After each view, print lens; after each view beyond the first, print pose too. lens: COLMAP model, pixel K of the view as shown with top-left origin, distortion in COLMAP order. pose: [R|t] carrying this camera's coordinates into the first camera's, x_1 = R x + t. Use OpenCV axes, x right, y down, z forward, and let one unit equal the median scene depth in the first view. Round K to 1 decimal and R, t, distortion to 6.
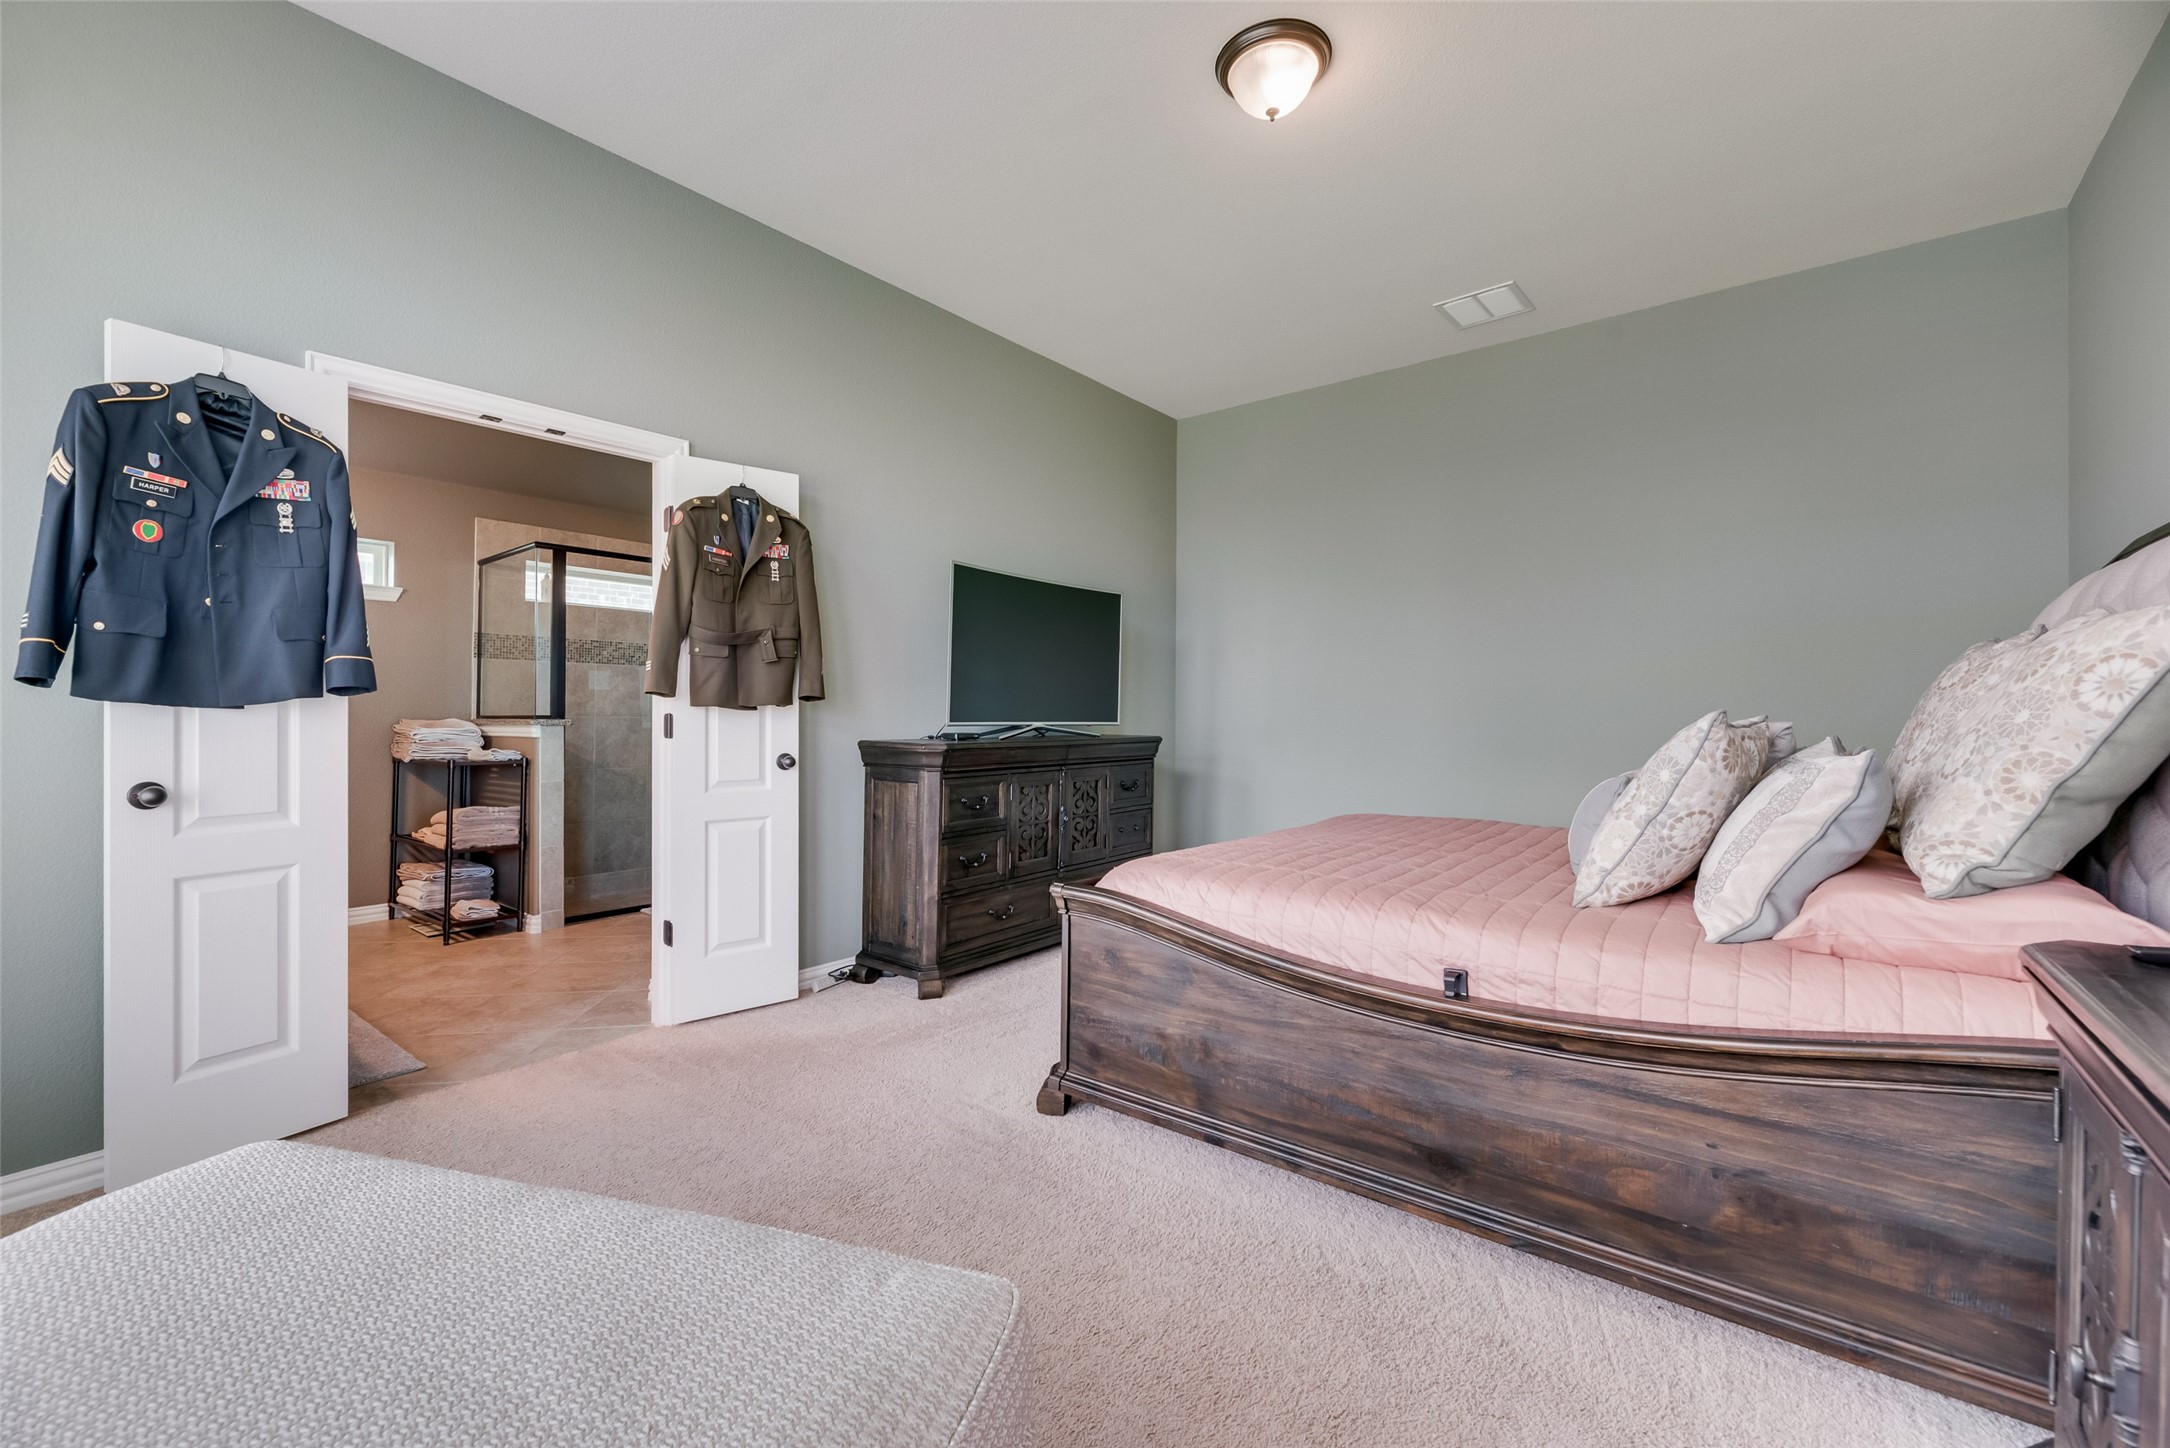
lens RADIAL K [[883.4, 0, 1086.0], [0, 883.4, 736.1], [0, 0, 1]] dist [-0.000882, -0.000457]
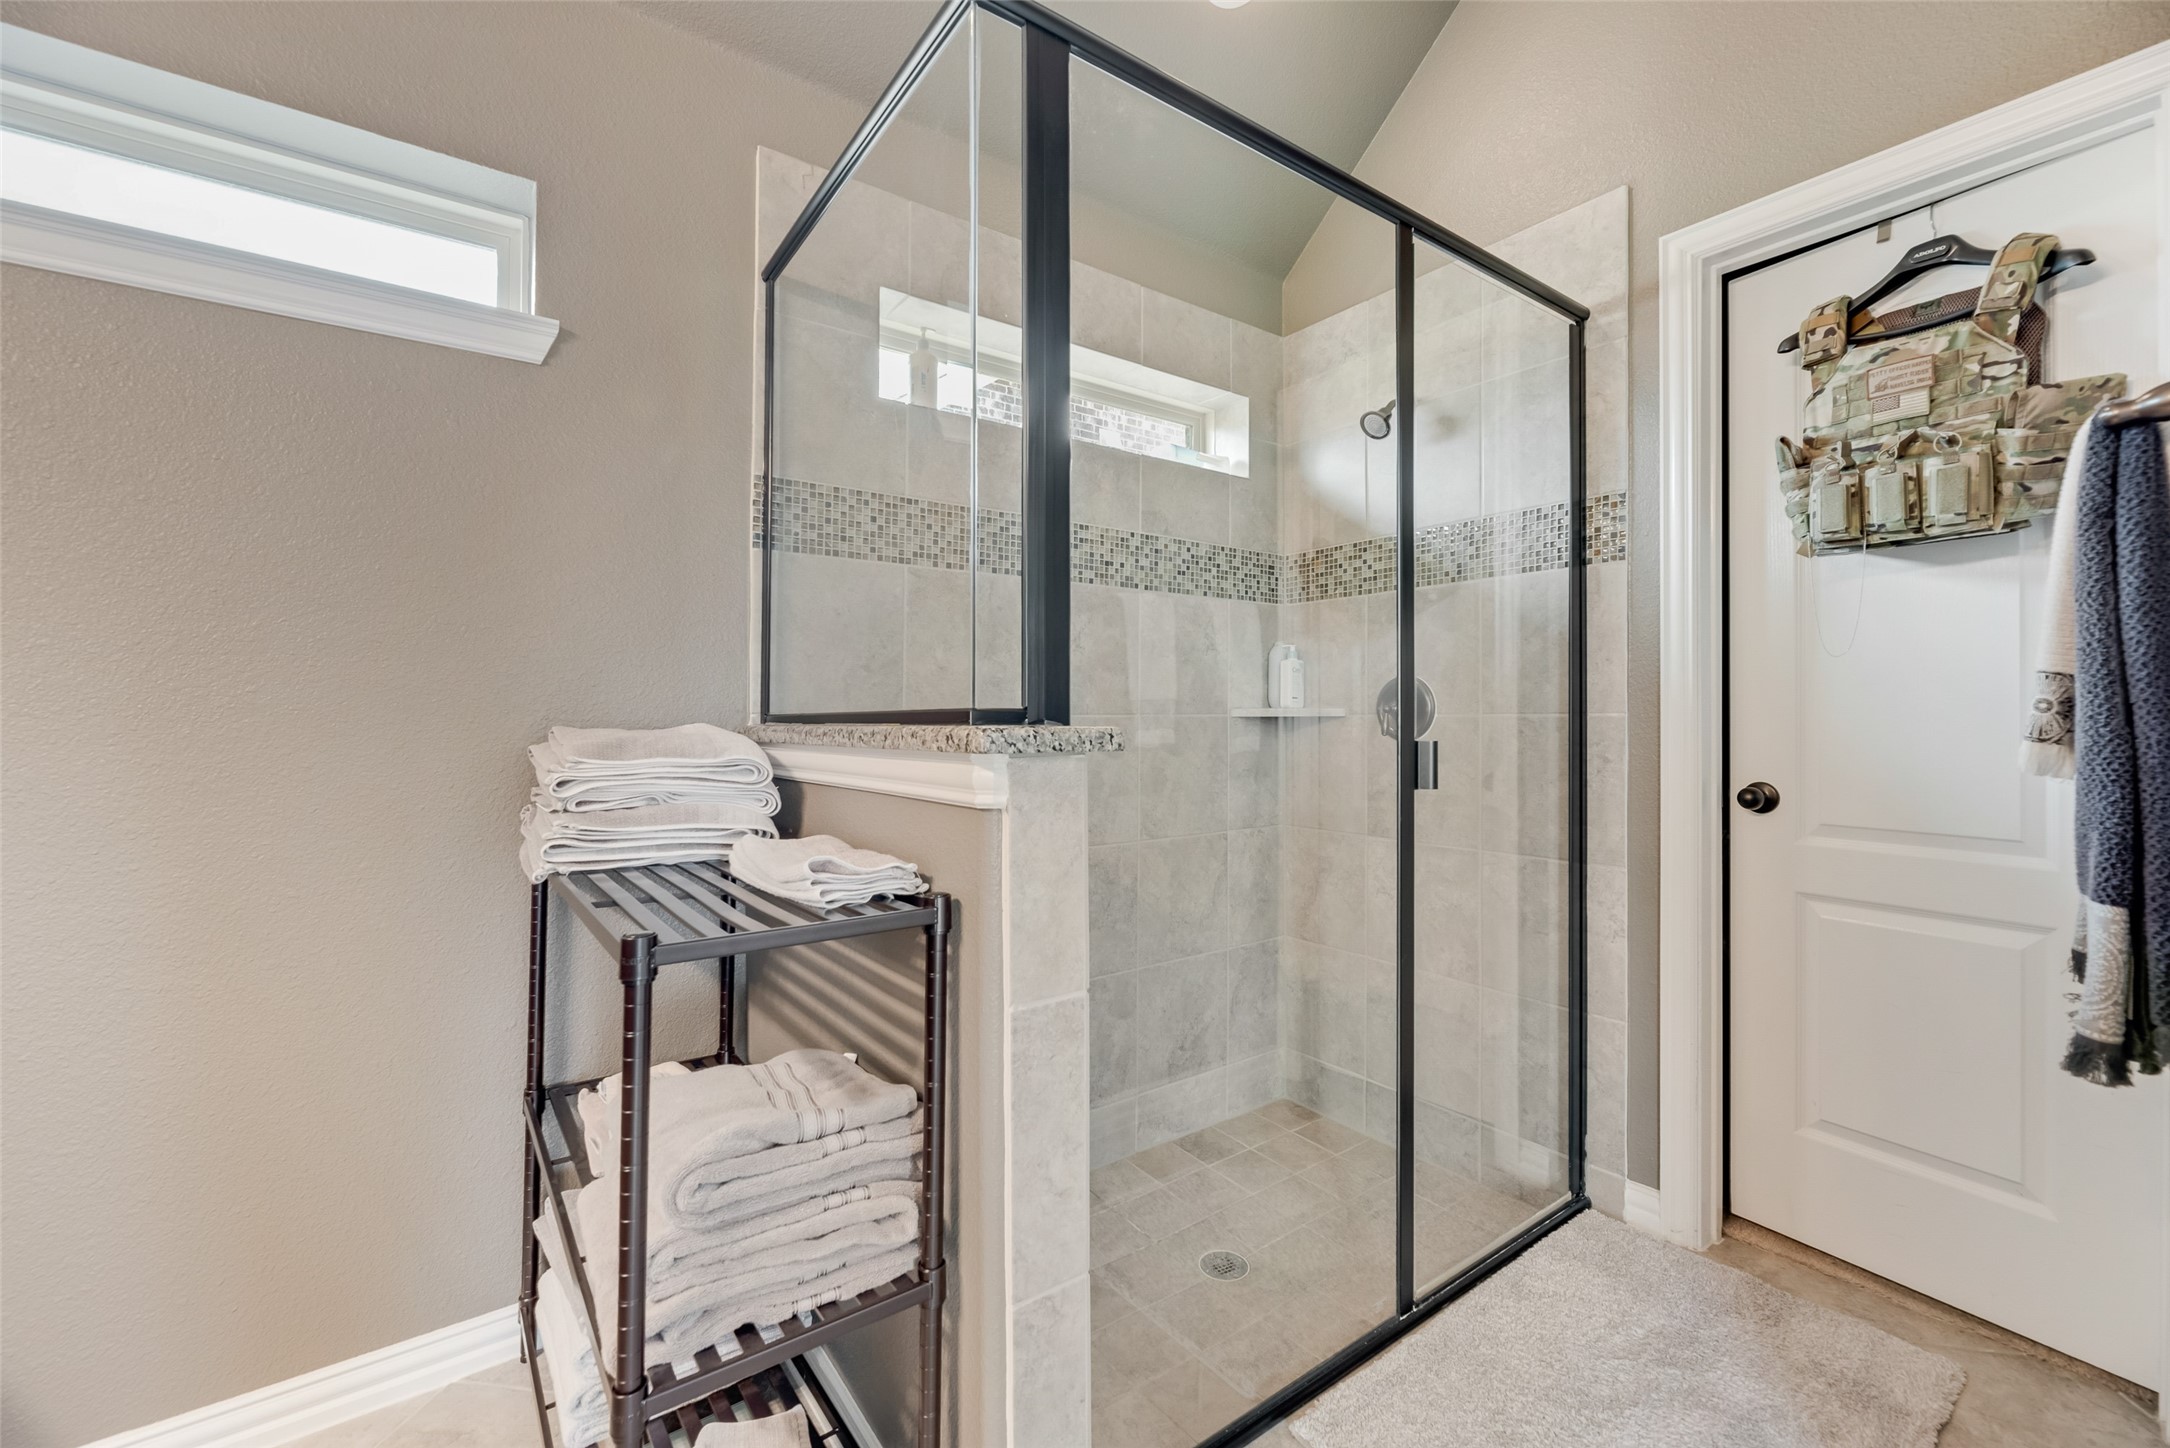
lens RADIAL K [[883.4, 0, 1086.0], [0, 883.4, 736.1], [0, 0, 1]] dist [-0.000882, -0.000457]
pose [[0.966682, -0.001644, -0.255976, -0.508249], [0.001164, 0.999997, -0.002024, -0.014815], [0.255979, 0.001658, 0.966681, 0.741634]]
